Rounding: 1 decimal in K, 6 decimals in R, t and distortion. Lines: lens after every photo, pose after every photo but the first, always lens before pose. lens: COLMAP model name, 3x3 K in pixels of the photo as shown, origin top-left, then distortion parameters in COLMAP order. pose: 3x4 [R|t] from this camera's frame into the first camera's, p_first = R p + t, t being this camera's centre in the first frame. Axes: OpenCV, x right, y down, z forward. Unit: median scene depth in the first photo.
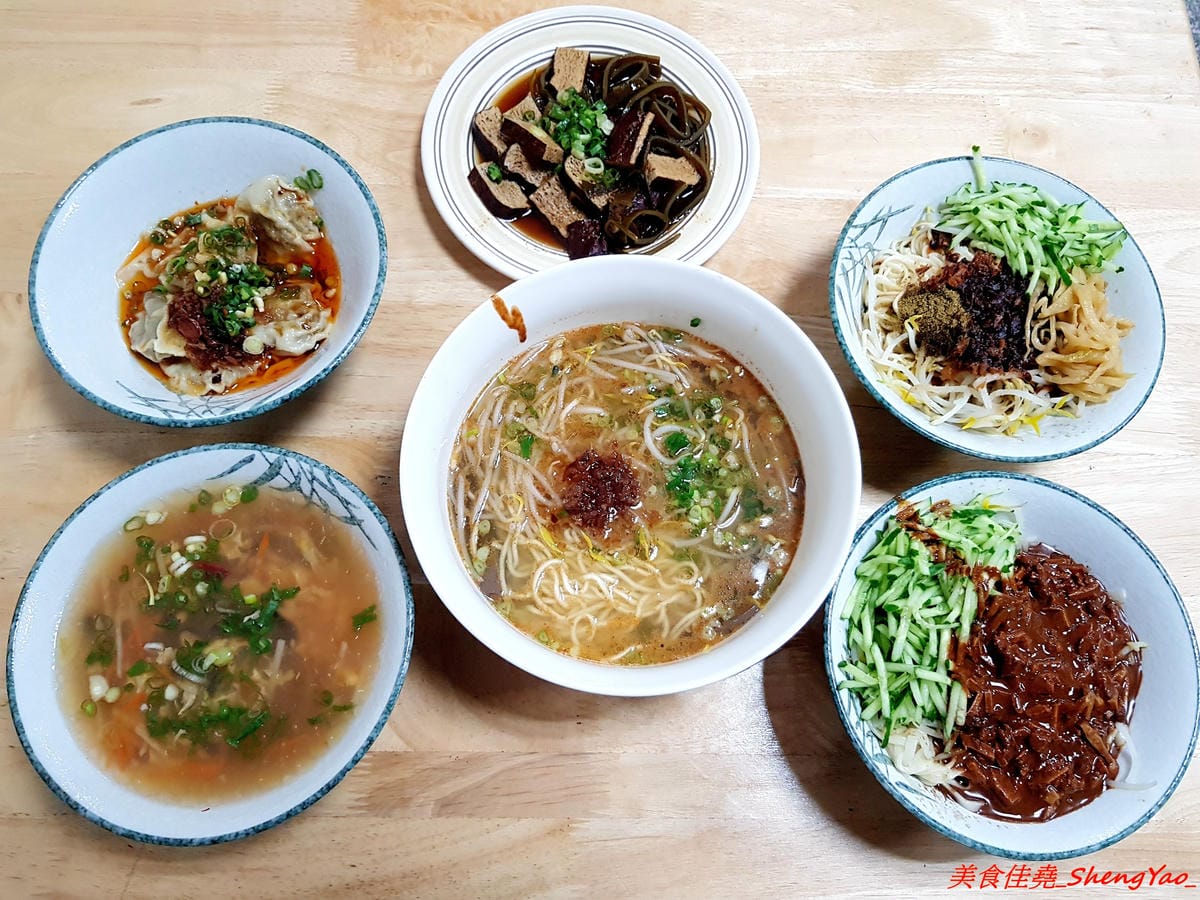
lens RADIAL K [[915.7, 0, 599.8], [0, 915.7, 440.3], [0, 0, 1]] dist [-0.005840, -0.003661]
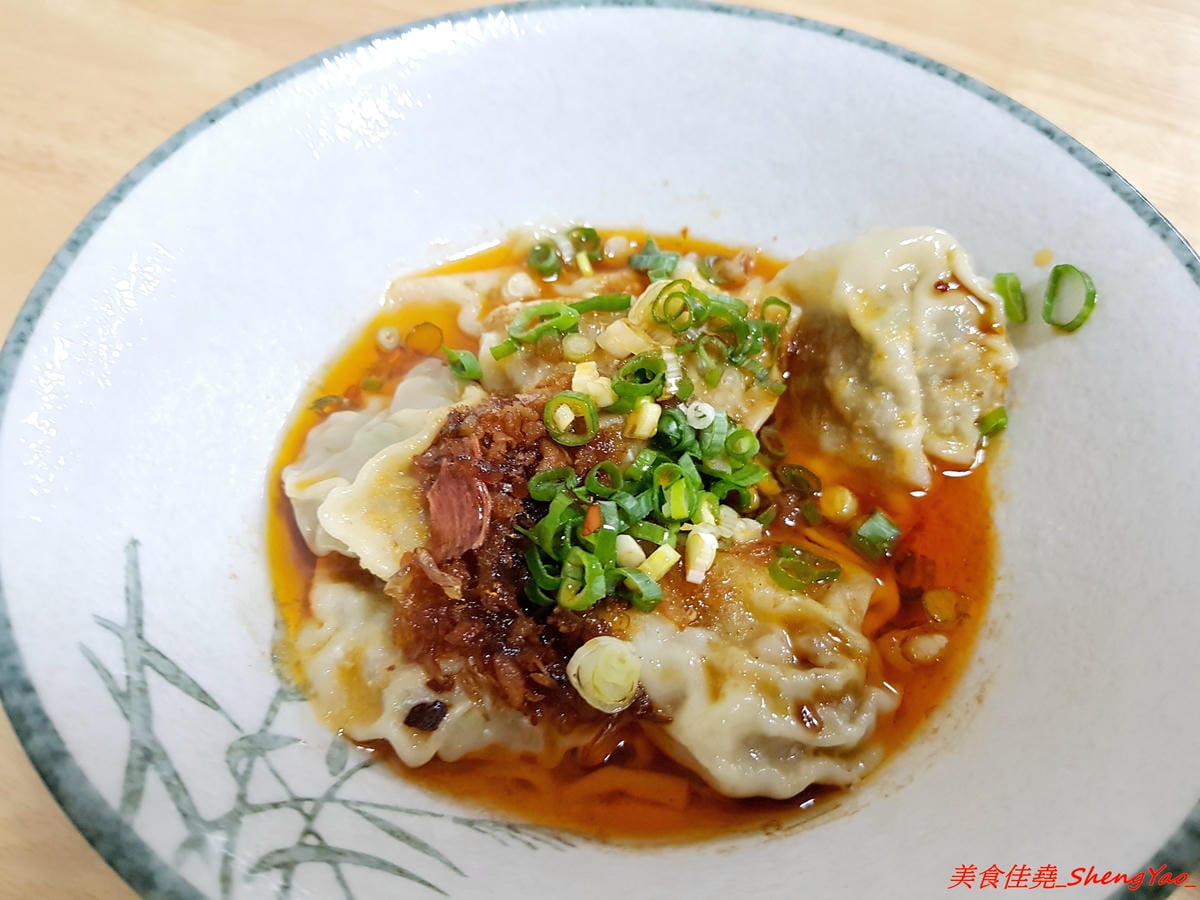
lens RADIAL K [[915.7, 0, 598.4], [0, 915.7, 448.9], [0, 0, 1]] dist [-0.005840, -0.003661]
pose [[0.811027, 0.452945, -0.370237, -0.266419], [-0.546806, 0.811886, -0.204558, -0.086778], [0.207937, 0.368350, 0.906135, 0.627376]]
